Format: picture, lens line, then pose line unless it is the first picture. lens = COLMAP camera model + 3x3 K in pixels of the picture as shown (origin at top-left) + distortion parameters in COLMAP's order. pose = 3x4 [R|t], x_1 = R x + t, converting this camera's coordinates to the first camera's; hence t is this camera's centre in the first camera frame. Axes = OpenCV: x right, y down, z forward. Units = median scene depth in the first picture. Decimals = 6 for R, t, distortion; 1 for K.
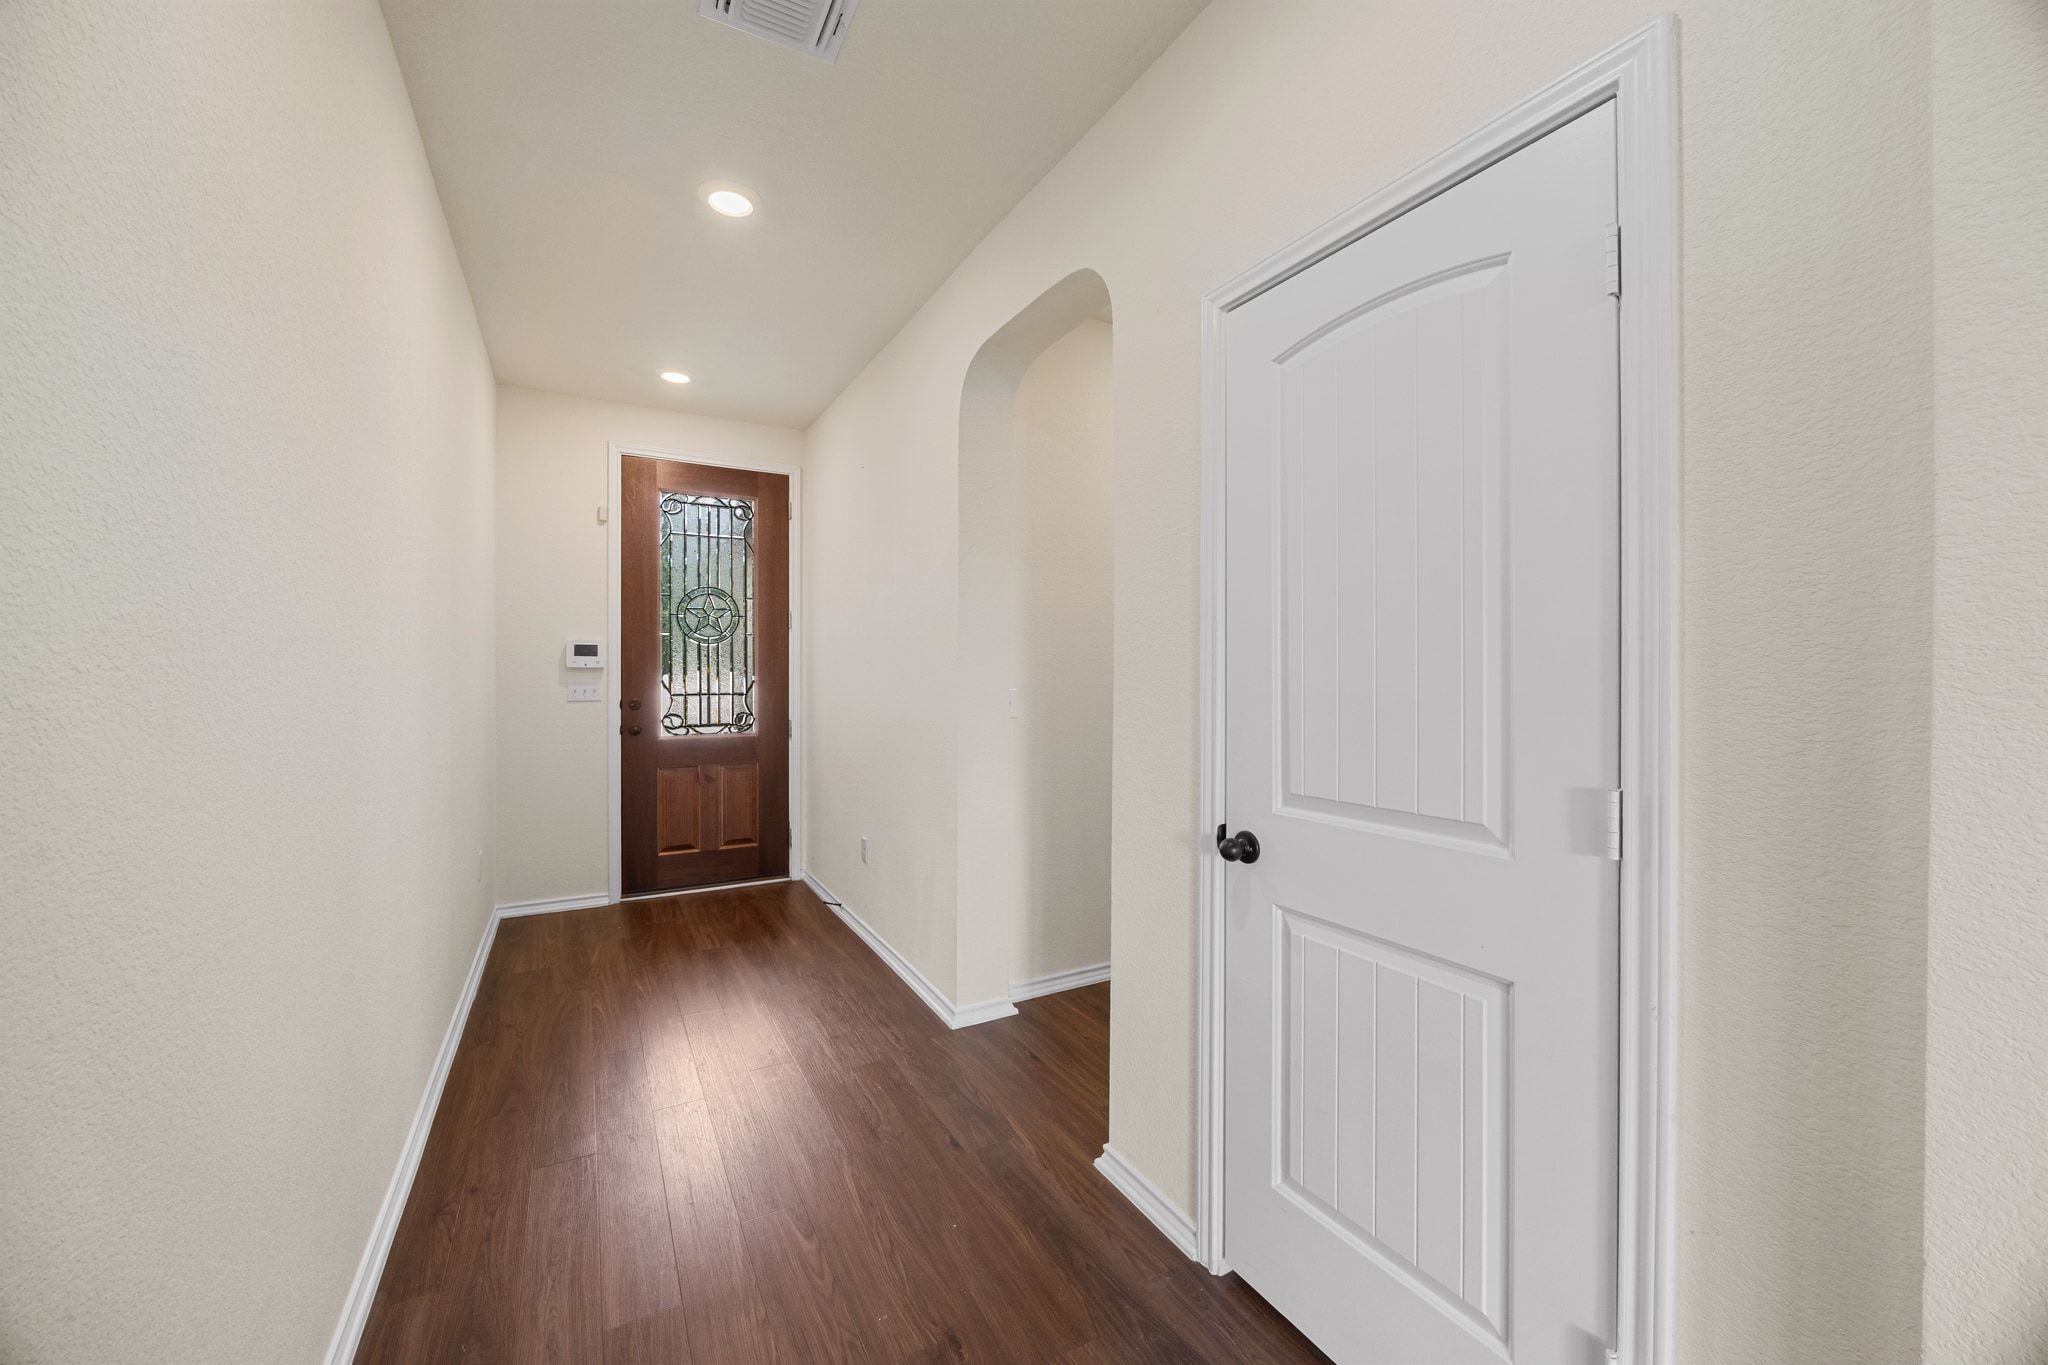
lens RADIAL K [[769.0, 0, 1018.2], [0, 769.0, 678.3], [0, 0, 1]] dist [-0.005512, 0.000303]
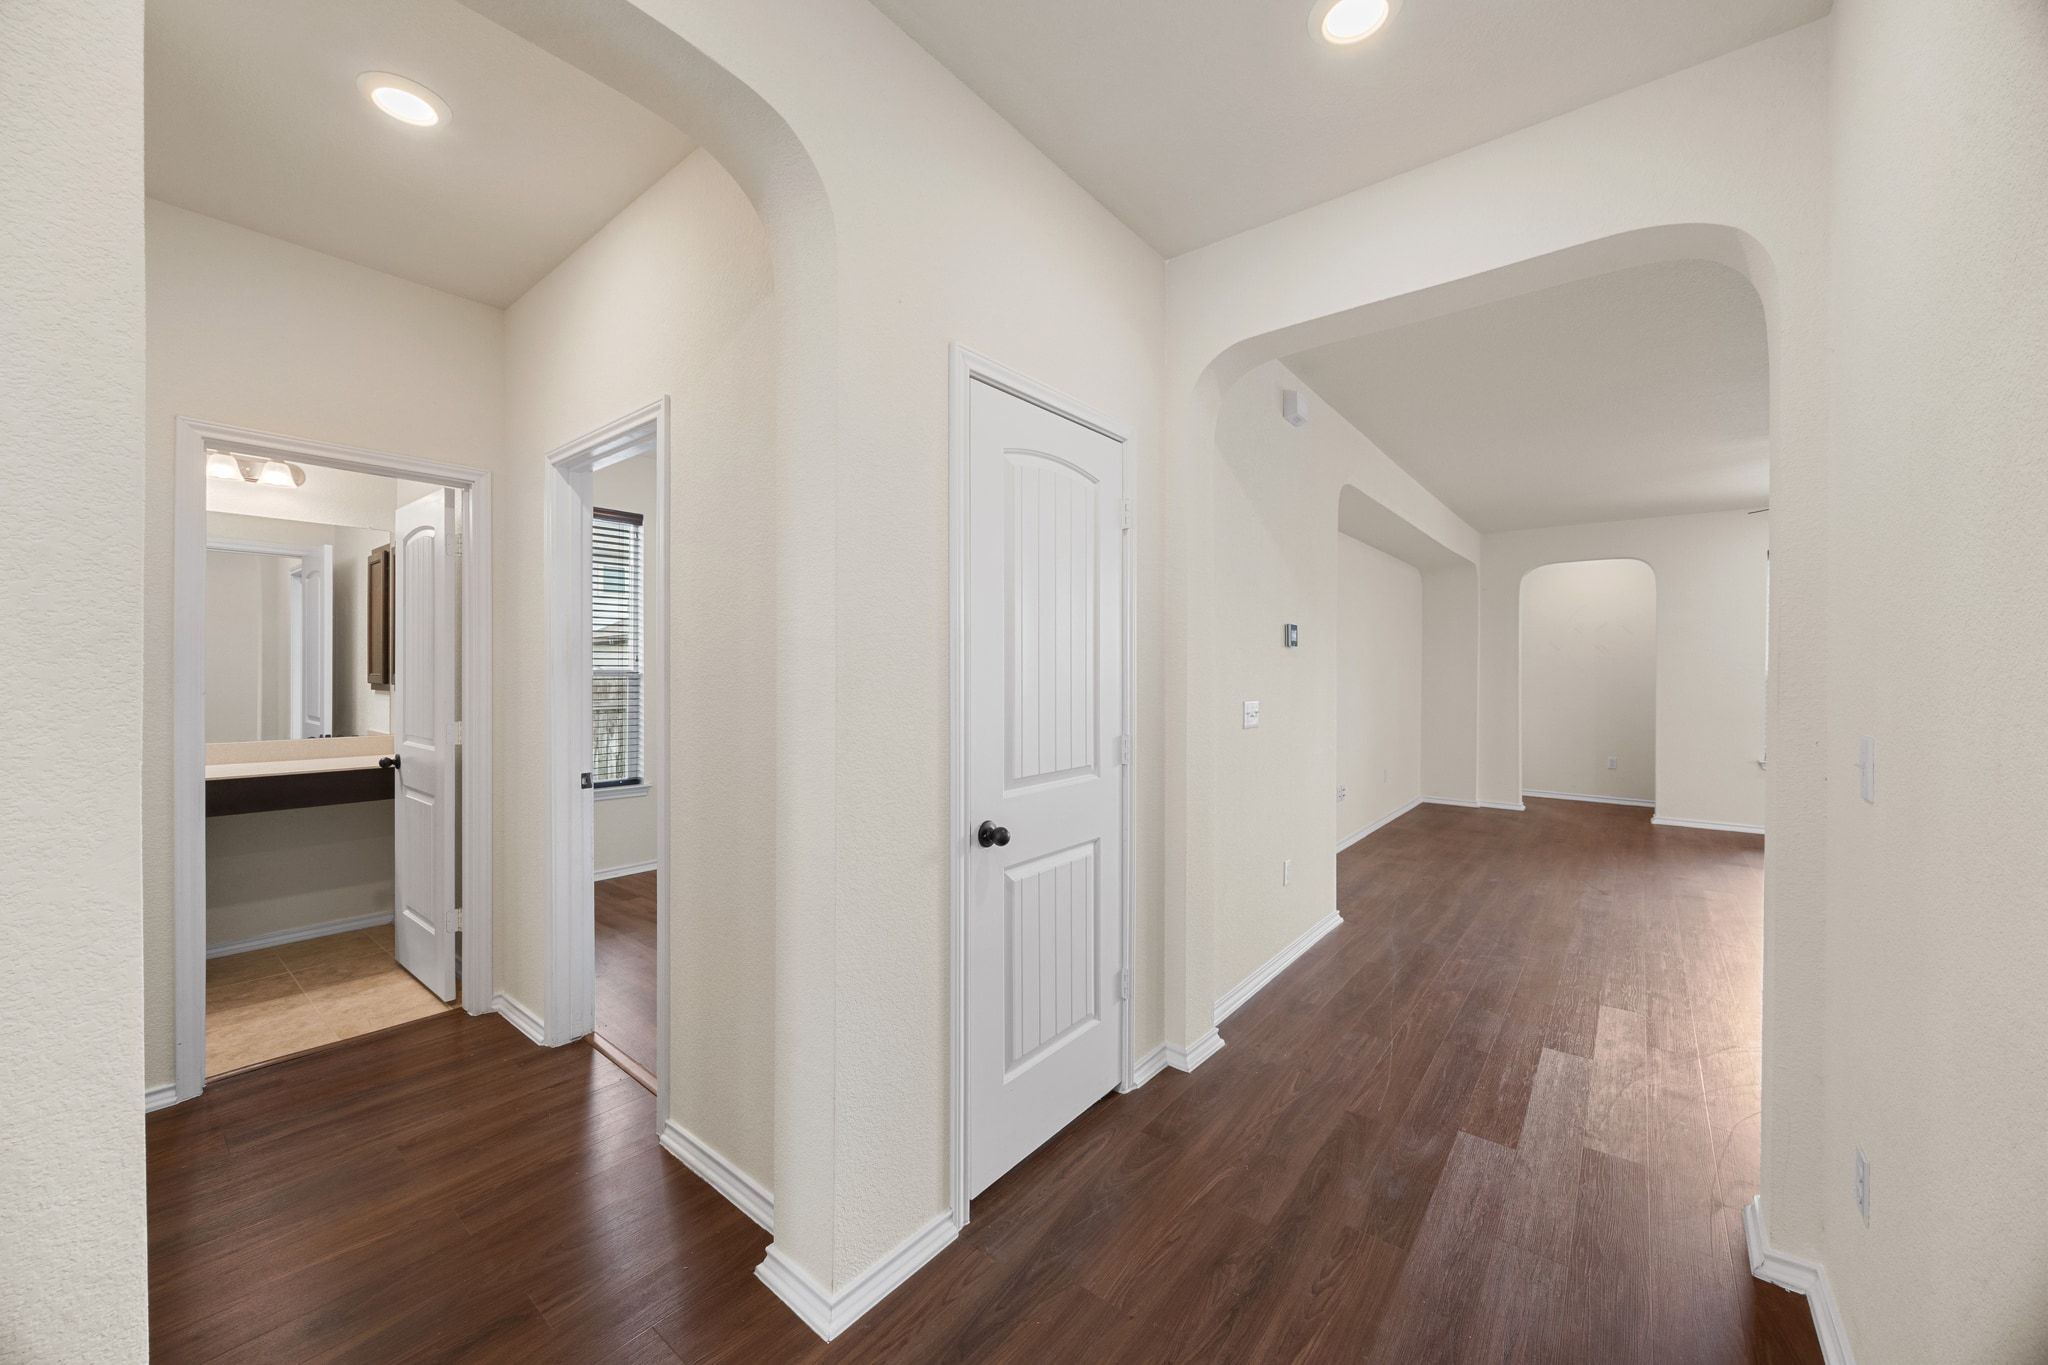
lens RADIAL K [[769.0, 0, 1013.7], [0, 769.0, 676.4], [0, 0, 1]] dist [-0.005512, 0.000303]
pose [[-0.363758, -0.012178, 0.931414, -0.858645], [0.001626, 0.999905, 0.013708, -0.046819], [-0.931492, 0.006501, -0.363703, 1.415660]]
